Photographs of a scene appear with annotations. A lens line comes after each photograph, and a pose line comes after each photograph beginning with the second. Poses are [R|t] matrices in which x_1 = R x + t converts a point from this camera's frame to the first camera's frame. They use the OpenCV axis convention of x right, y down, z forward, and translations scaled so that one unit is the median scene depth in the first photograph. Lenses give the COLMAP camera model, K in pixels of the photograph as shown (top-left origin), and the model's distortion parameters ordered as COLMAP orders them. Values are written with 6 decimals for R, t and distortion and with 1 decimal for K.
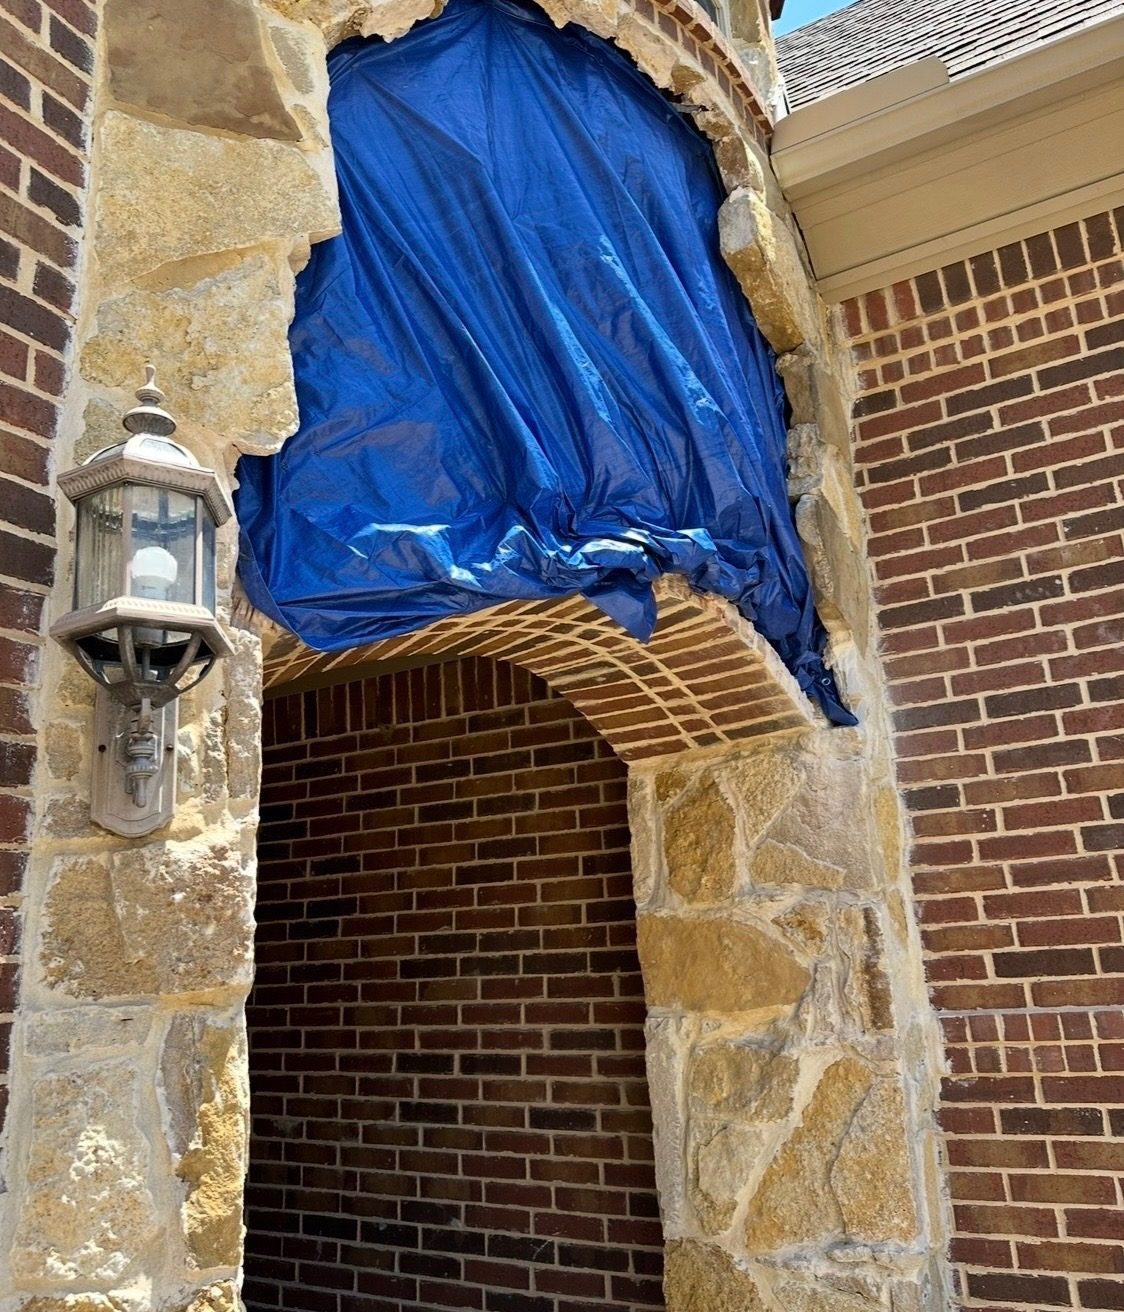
lens RADIAL K [[1060.4, 0, 562.0], [0, 1060.4, 656.0], [0, 0, 1]] dist [-0.001535, -0.006246]
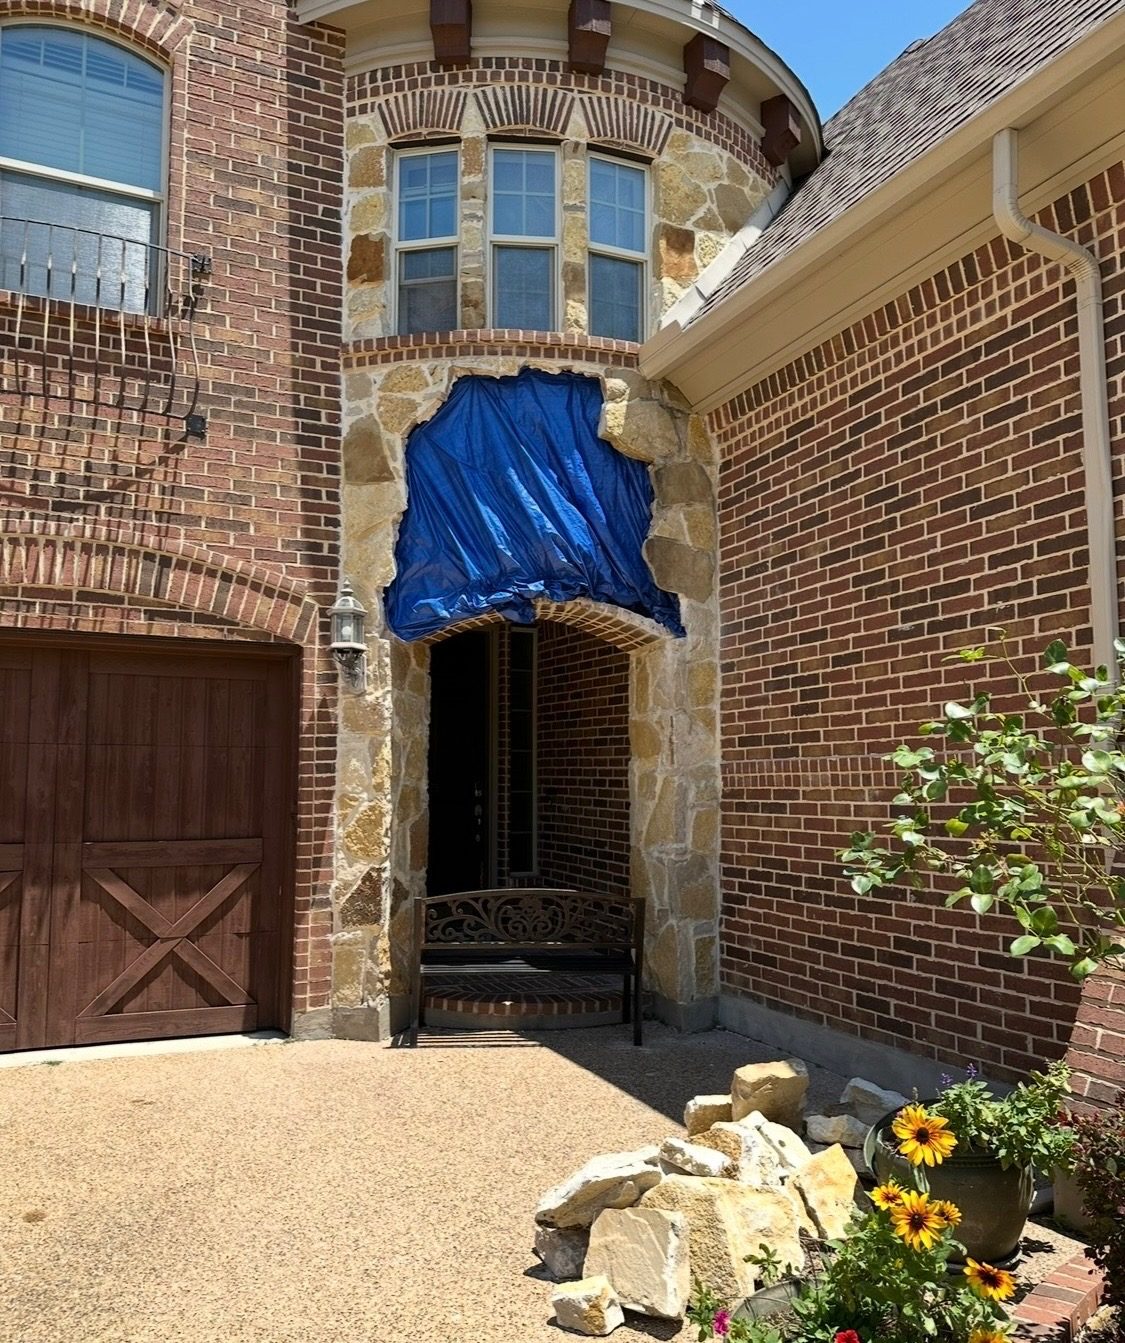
lens RADIAL K [[1011.7, 0, 560.1], [0, 1011.7, 697.9], [0, 0, 1]] dist [0.091644, -0.153952]
pose [[0.807936, 0.006164, -0.589238, 1.808255], [0.121769, 0.976616, 0.177182, -0.297195], [0.576551, -0.214903, 0.788293, -1.172147]]
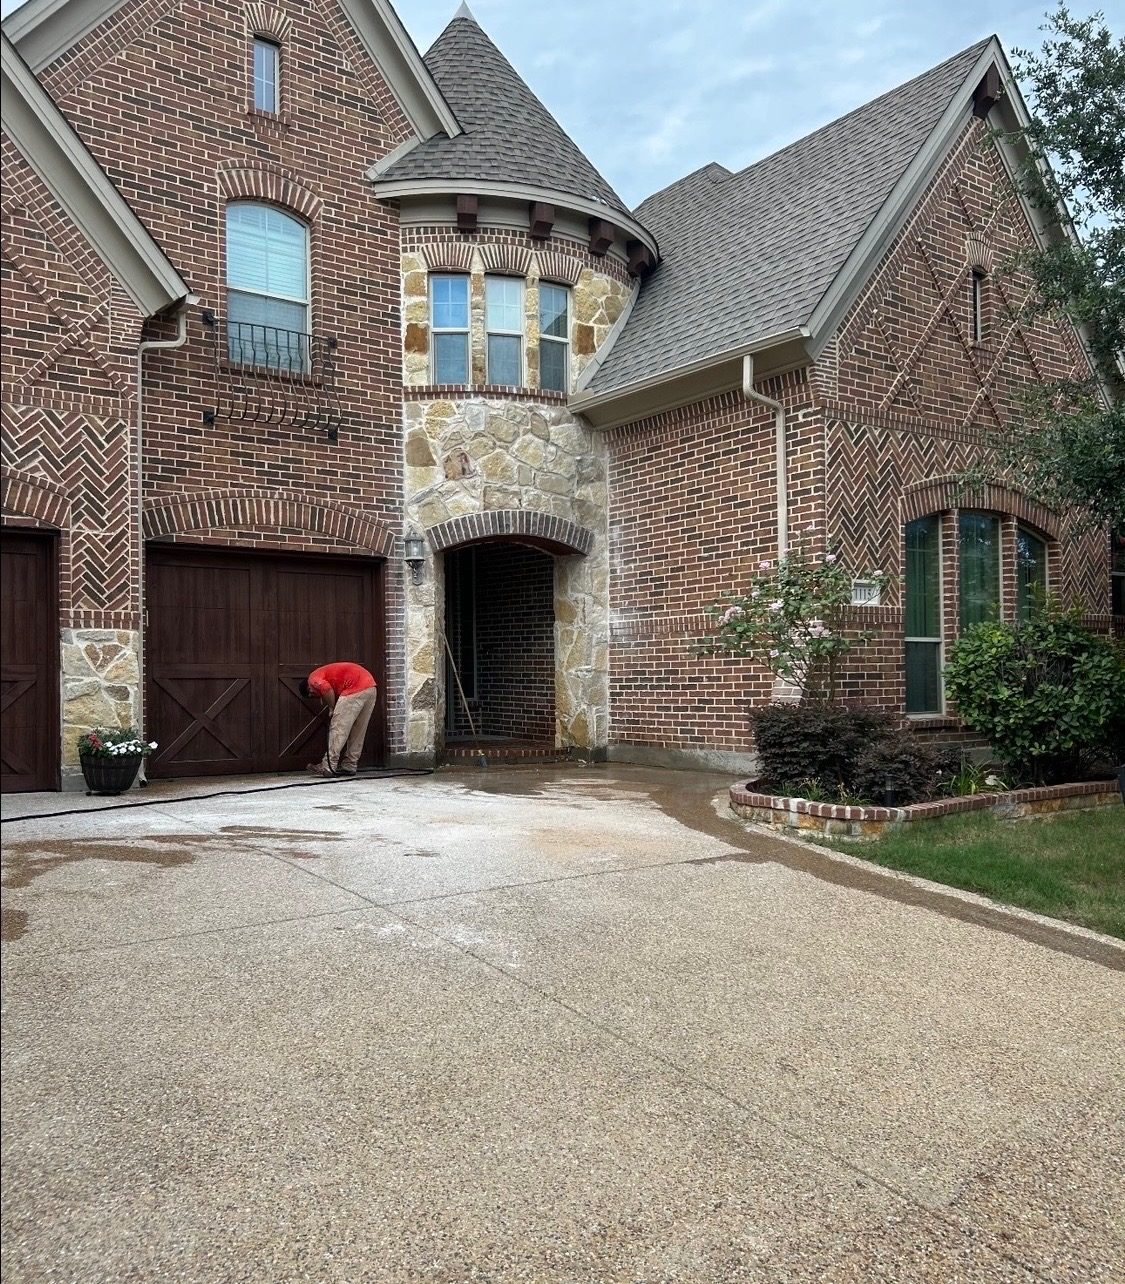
lens RADIAL K [[1008.5, 0, 562.5], [0, 1008.5, 642.0], [0, 0, 1]] dist [0.001903, 0.000040]
pose [[0.906550, 0.036201, -0.420544, 2.500243], [0.077622, 0.965027, 0.250396, -0.806103], [0.414900, -0.259640, 0.872035, -3.454501]]
